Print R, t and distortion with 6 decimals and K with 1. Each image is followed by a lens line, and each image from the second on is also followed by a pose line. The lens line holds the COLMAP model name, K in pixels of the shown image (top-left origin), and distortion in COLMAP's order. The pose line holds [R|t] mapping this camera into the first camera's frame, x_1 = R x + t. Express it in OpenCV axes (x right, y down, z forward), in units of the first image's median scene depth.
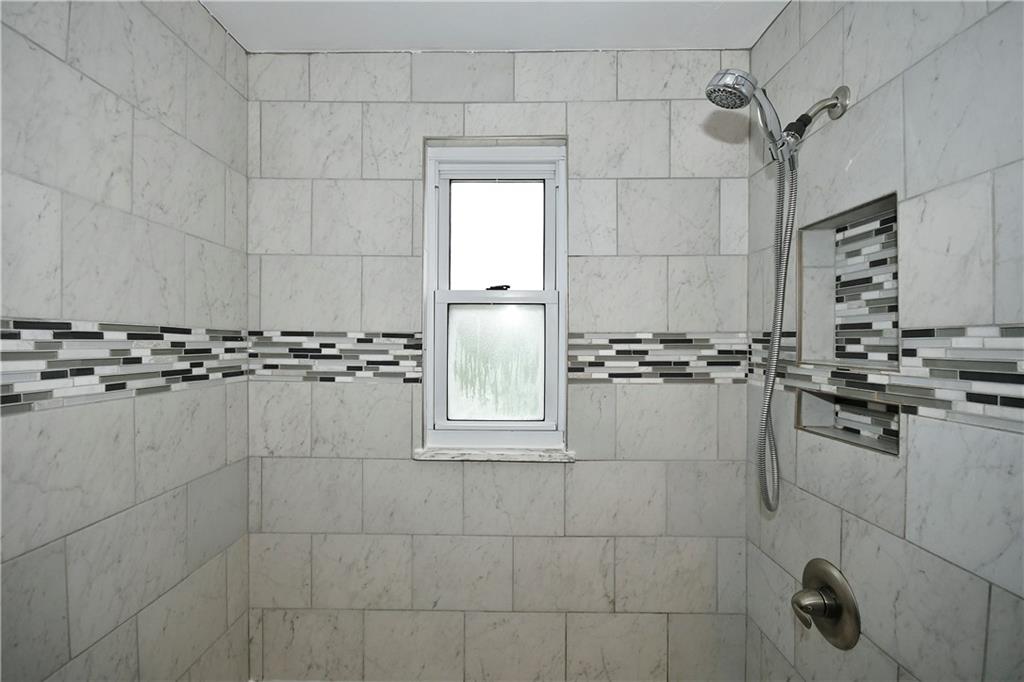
lens RADIAL K [[445.8, 0, 507.4], [0, 445.8, 344.9], [0, 0, 1]] dist [0.000260, -0.000536]
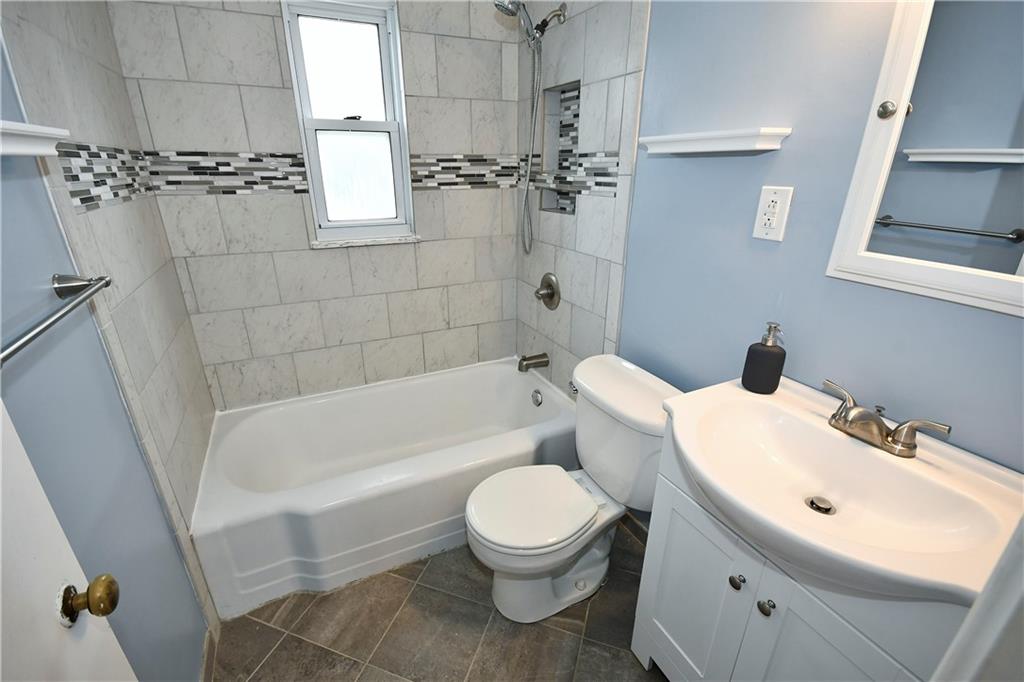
lens RADIAL K [[445.8, 0, 507.4], [0, 445.8, 344.9], [0, 0, 1]] dist [0.000260, -0.000536]
pose [[0.896301, -0.169888, 0.409613, -0.286338], [0.006982, 0.928996, 0.370025, 0.015439], [-0.443391, -0.328794, 0.833846, -0.583303]]
